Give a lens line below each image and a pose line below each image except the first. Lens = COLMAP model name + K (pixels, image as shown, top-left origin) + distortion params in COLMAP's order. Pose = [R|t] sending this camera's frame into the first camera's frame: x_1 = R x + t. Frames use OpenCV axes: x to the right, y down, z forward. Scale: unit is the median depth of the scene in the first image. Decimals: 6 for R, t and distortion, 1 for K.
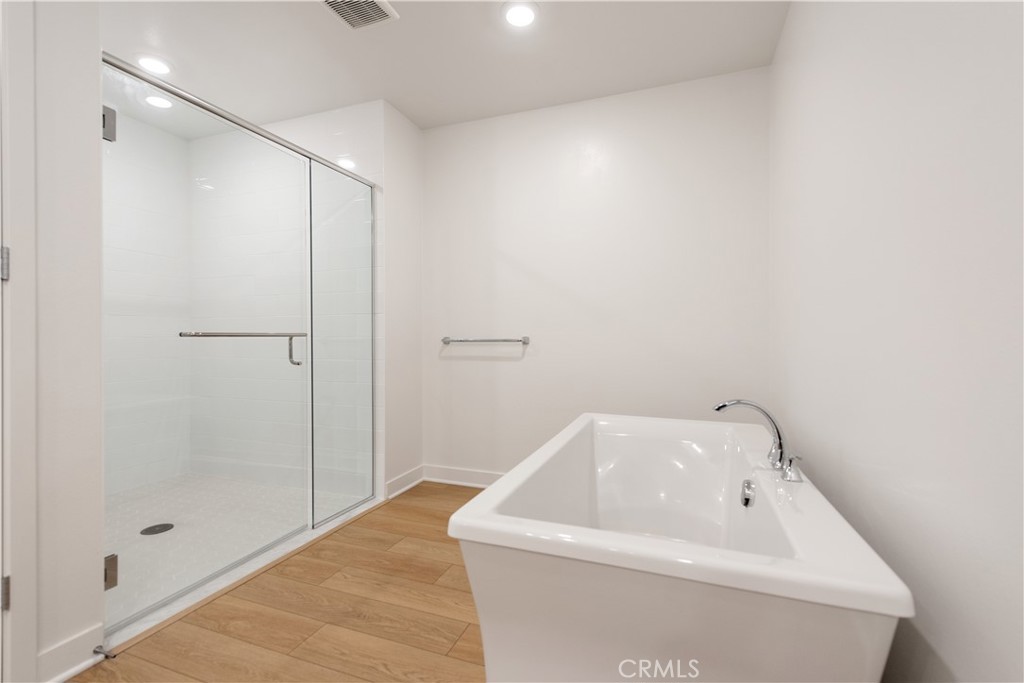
lens RADIAL K [[451.9, 0, 513.3], [0, 451.9, 337.8], [0, 0, 1]] dist [0.001269, 0.000178]
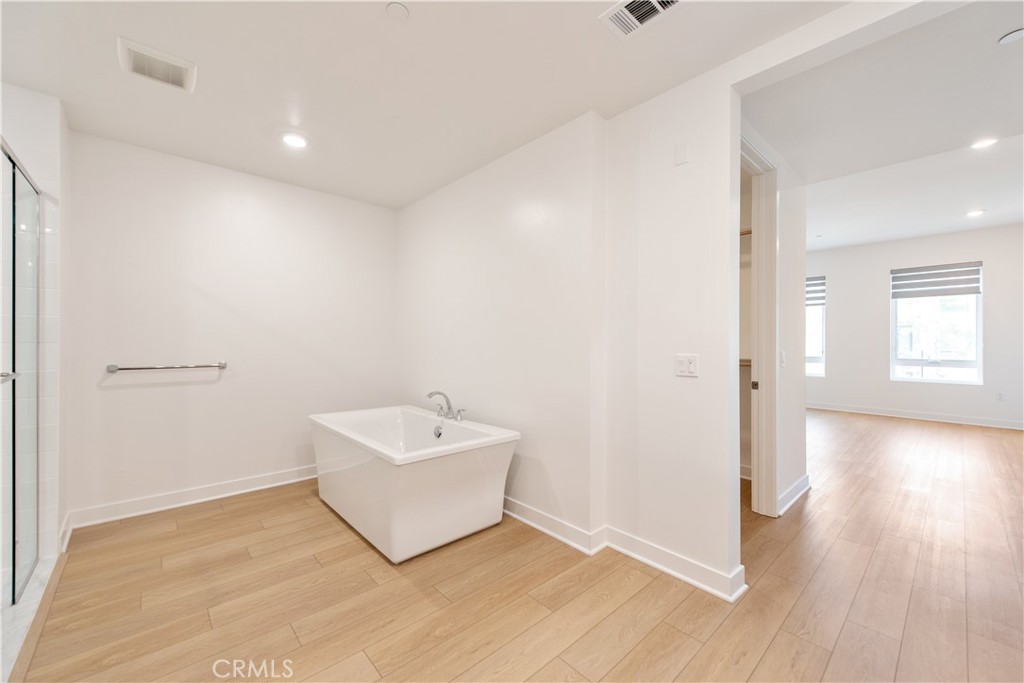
lens RADIAL K [[406.1, 0, 509.8], [0, 406.1, 340.7], [0, 0, 1]] dist [0.001122, -0.000026]
pose [[0.463353, 0.005273, 0.886158, -0.578474], [0.000362, 0.999981, -0.006140, -0.052645], [-0.886174, 0.003166, 0.463343, -0.140378]]
